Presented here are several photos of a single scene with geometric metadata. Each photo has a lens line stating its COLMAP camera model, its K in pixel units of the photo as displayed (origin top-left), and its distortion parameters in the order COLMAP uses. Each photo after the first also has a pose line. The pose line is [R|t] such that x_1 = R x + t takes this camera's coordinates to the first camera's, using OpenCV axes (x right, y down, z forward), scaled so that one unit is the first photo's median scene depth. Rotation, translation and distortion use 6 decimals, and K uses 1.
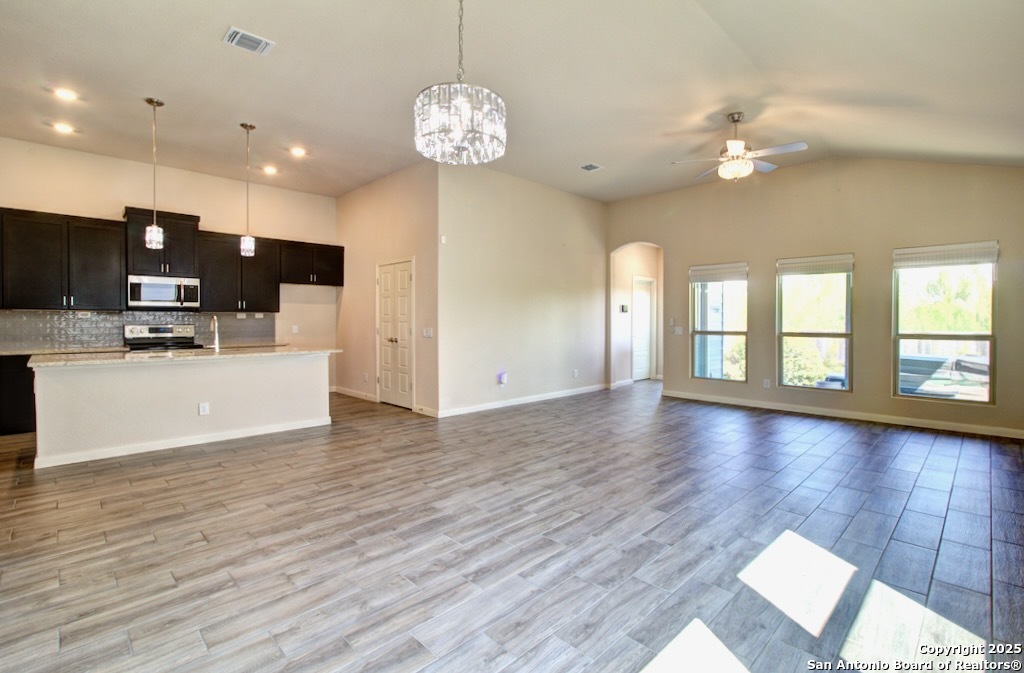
lens RADIAL K [[470.6, 0, 512.0], [0, 470.6, 336.5], [0, 0, 1]] dist [0.000645, 0.000080]
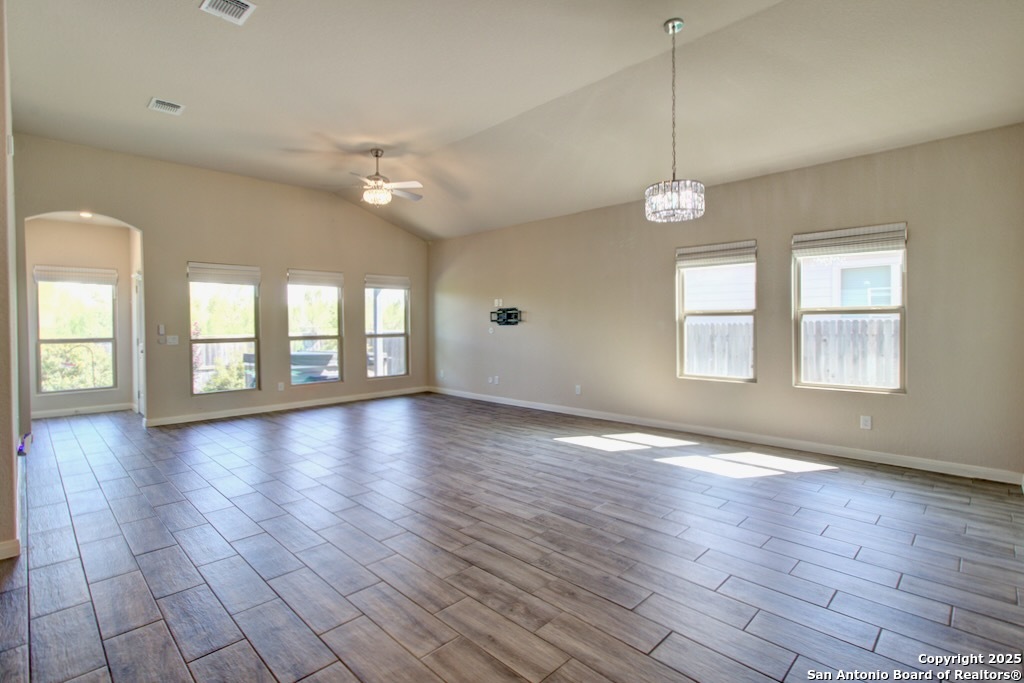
lens RADIAL K [[481.3, 0, 529.7], [0, 481.3, 331.5], [0, 0, 1]] dist [-0.001894, 0.000007]
pose [[-0.031508, -0.015403, 0.999385, -0.900462], [0.040549, 0.999038, 0.016676, -0.027070], [-0.998681, 0.041049, -0.030853, 0.806501]]
